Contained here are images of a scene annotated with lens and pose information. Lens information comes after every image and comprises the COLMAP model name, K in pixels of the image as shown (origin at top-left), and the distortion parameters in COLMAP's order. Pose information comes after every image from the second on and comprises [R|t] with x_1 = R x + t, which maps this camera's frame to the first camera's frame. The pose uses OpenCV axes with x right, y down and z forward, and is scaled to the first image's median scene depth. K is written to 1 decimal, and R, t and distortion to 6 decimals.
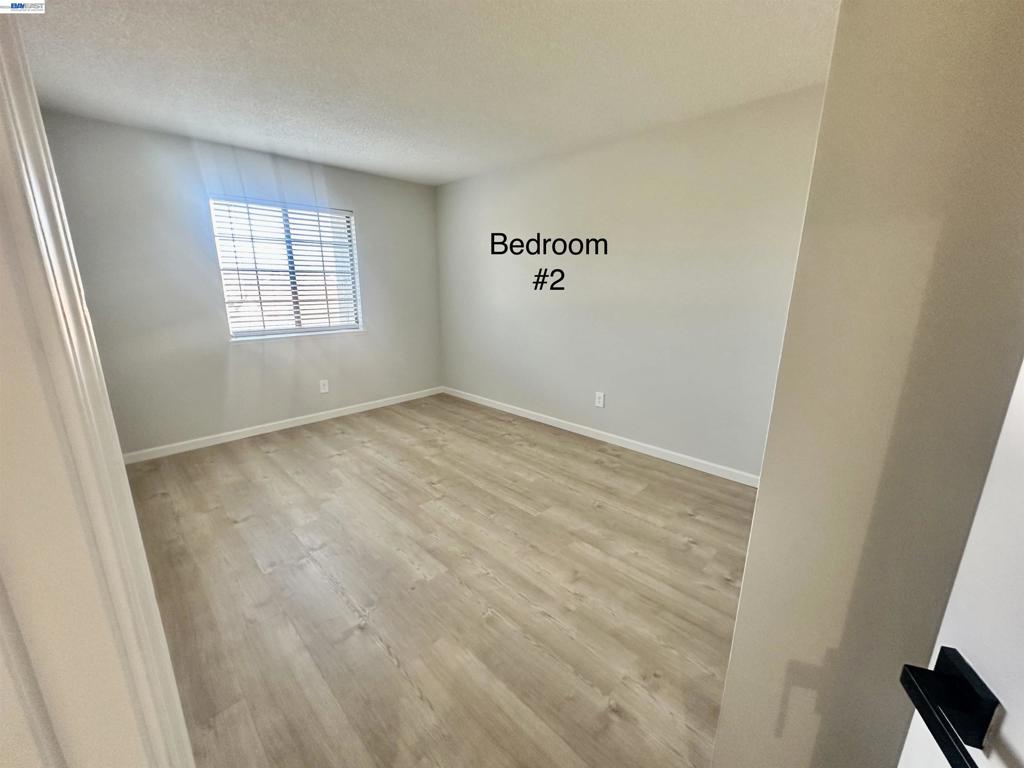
lens RADIAL K [[407.5, 0, 510.8], [0, 407.5, 386.4], [0, 0, 1]] dist [-0.004471, 0.000656]
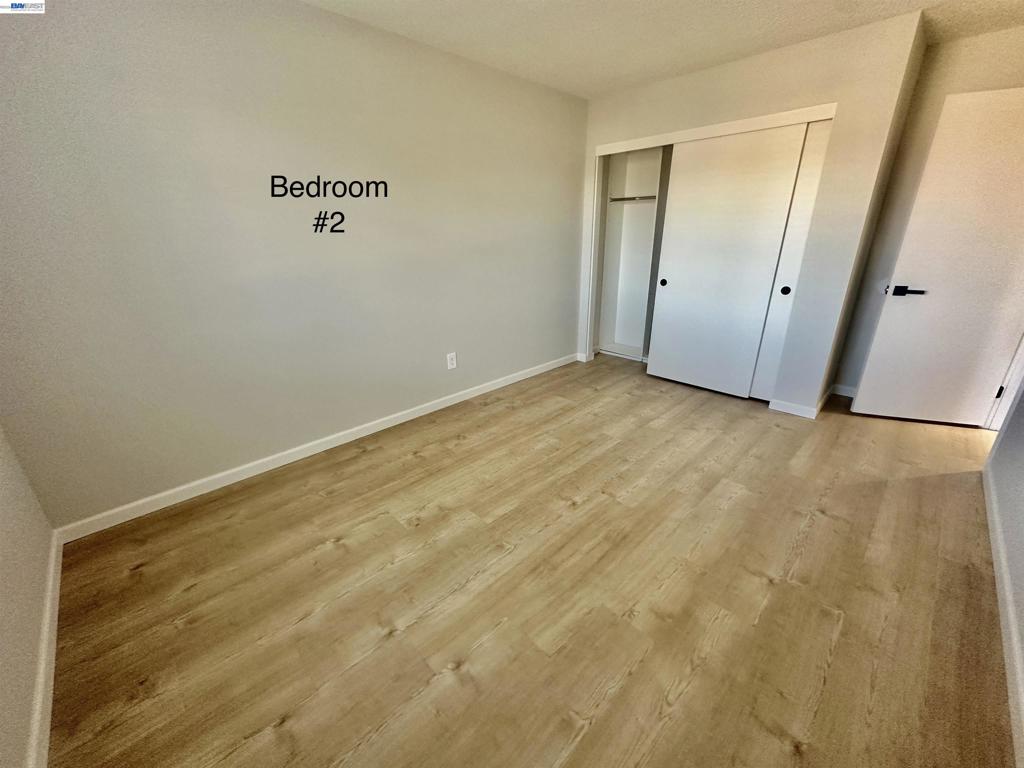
lens RADIAL K [[413.9, 0, 504.9], [0, 413.9, 384.0], [0, 0, 1]] dist [0.002574, -0.000578]
pose [[0.018914, -0.346704, 0.937784, -0.814103], [0.260232, 0.907331, 0.330197, -0.239602], [-0.965361, 0.237797, 0.107384, 0.970966]]
